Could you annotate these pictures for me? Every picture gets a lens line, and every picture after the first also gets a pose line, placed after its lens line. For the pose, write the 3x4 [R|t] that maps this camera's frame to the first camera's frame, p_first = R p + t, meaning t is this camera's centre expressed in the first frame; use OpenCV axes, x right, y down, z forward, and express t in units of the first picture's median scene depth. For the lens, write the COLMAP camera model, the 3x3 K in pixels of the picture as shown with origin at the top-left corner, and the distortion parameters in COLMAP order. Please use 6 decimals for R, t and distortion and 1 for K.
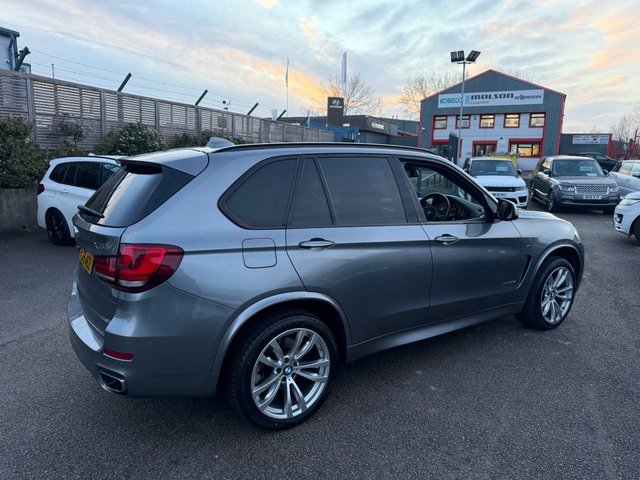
lens RADIAL K [[461.7, 0, 320.0], [0, 461.7, 240.0], [0, 0, 1]] dist [0.014284, -0.005139]
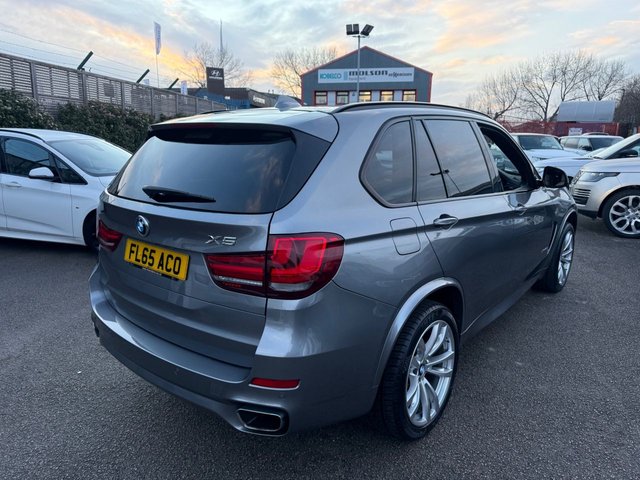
lens RADIAL K [[463.5, 0, 320.0], [0, 463.5, 240.0], [0, 0, 1]] dist [0.056445, -0.065898]
pose [[0.960914, -0.066528, 0.268735, -0.078021], [0.053917, 0.997082, 0.054046, -0.002878], [-0.271546, -0.037444, 0.961697, 0.036874]]
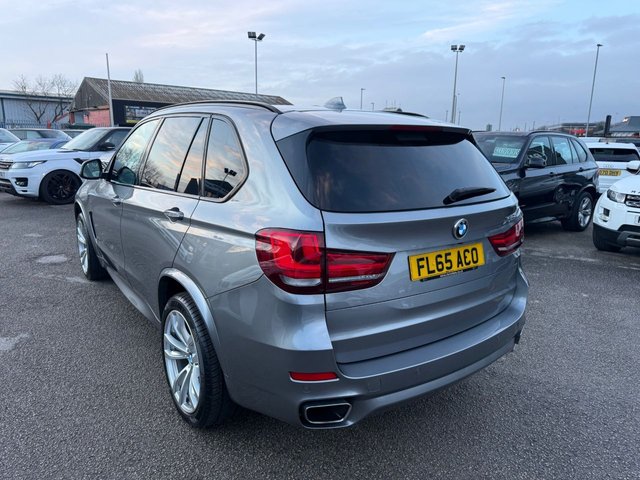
lens RADIAL K [[460.7, 0, 320.0], [0, 460.7, 240.0], [0, 0, 1]] dist [0.032027, -0.027095]
pose [[-0.037252, -0.229769, 0.972532, -0.210975], [0.149959, 0.960902, 0.232765, -0.034531], [-0.987990, 0.154511, -0.001340, 0.207887]]
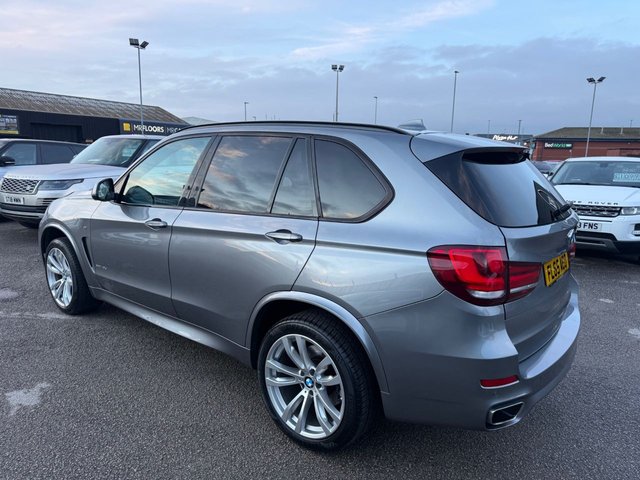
lens RADIAL K [[461.7, 0, 320.0], [0, 461.7, 240.0], [0, 0, 1]] dist [0.014284, -0.005139]
pose [[-0.299819, -0.196709, 0.933496, -0.201285], [0.137044, 0.959481, 0.246201, -0.048187], [-0.944101, 0.201745, -0.260713, 0.281482]]
